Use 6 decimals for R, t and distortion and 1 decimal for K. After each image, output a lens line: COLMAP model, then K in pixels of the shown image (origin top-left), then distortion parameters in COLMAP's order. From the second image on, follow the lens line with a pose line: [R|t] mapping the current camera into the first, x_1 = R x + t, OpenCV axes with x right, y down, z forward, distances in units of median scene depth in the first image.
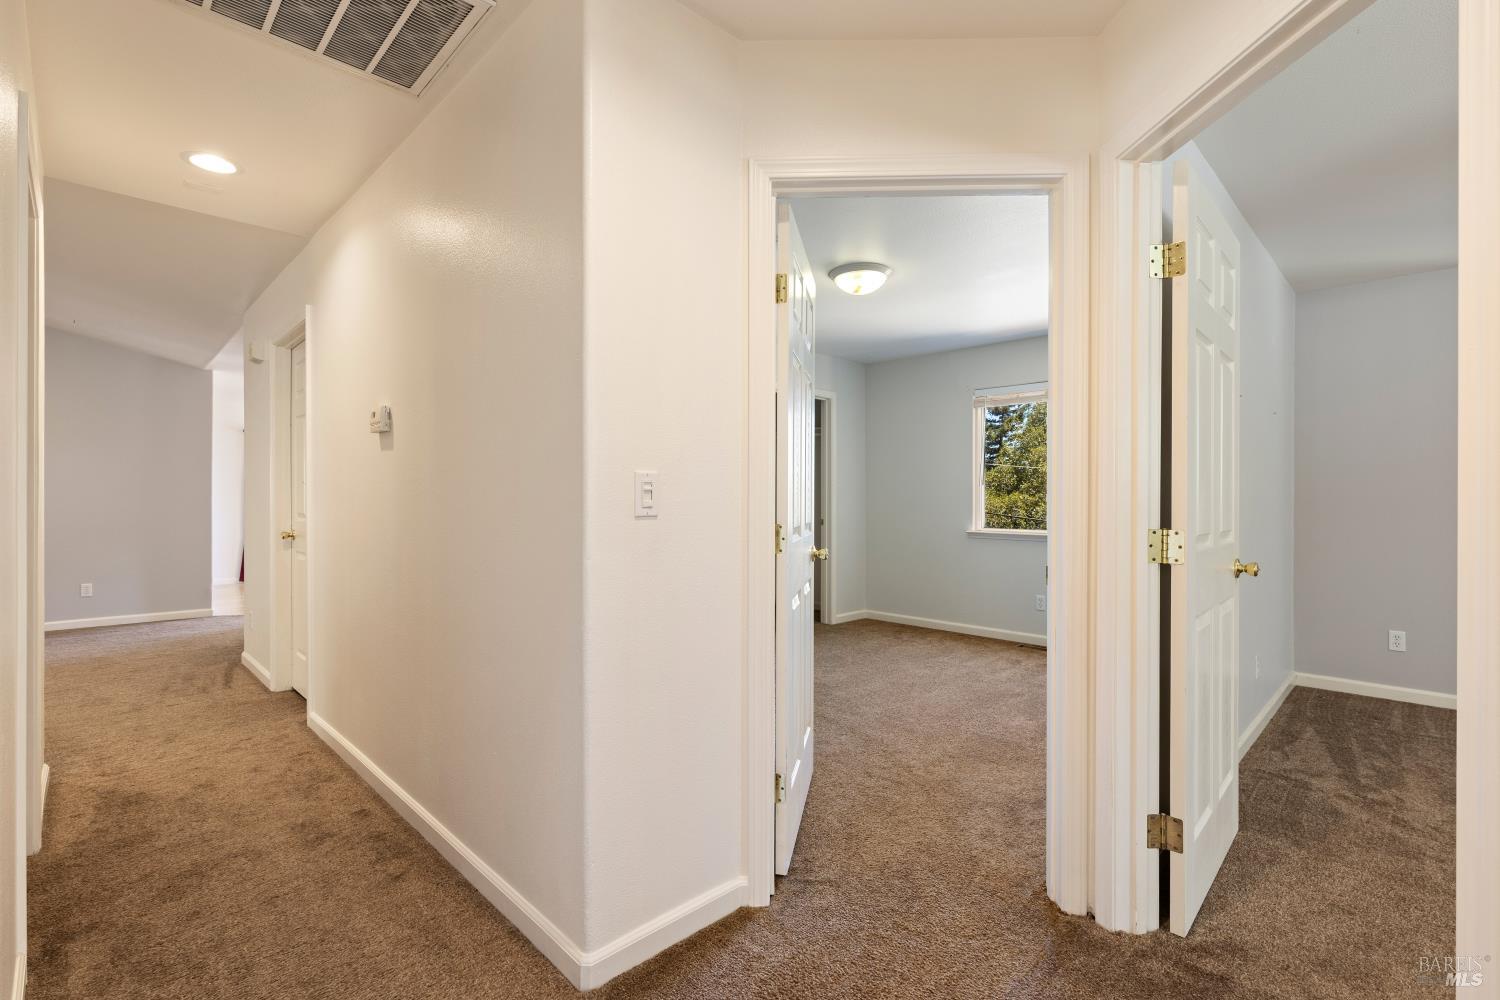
lens RADIAL K [[679.8, 0, 750.0], [0, 679.8, 500.0], [0, 0, 1]] dist [0.000634, 0.000194]
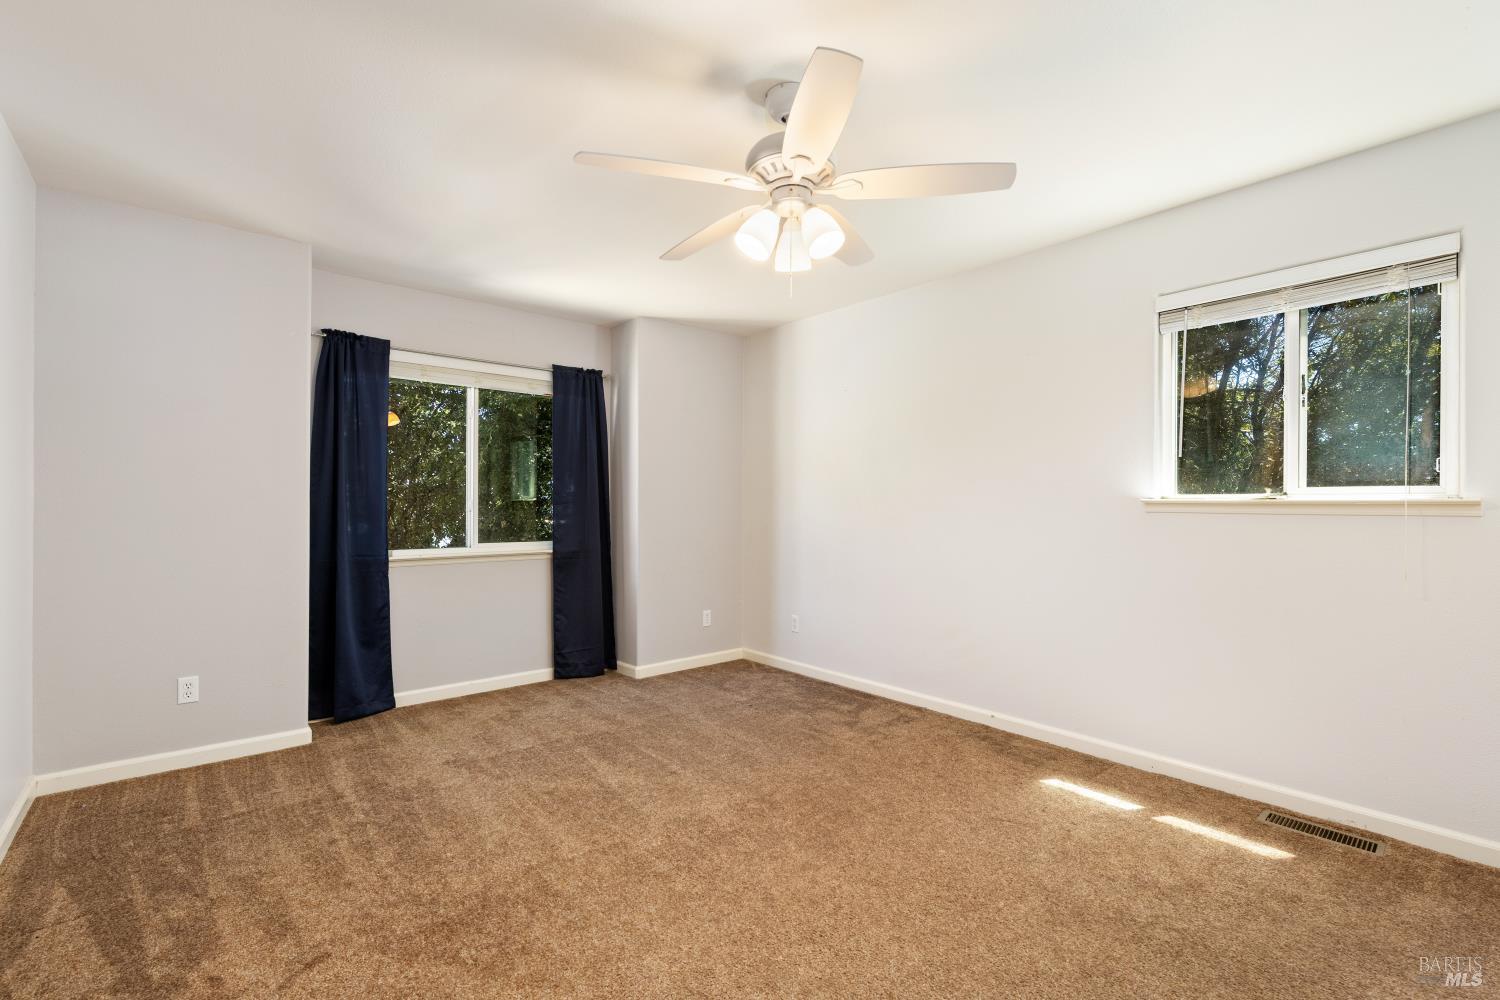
lens RADIAL K [[650.3, 0, 750.0], [0, 650.3, 500.0], [0, 0, 1]] dist [0.000809, 0.000406]
pose [[0.072869, 0.003974, 0.997334, 0.298251], [0.004429, 0.999981, -0.004308, -0.002683], [-0.997332, 0.004731, 0.072850, 0.354956]]
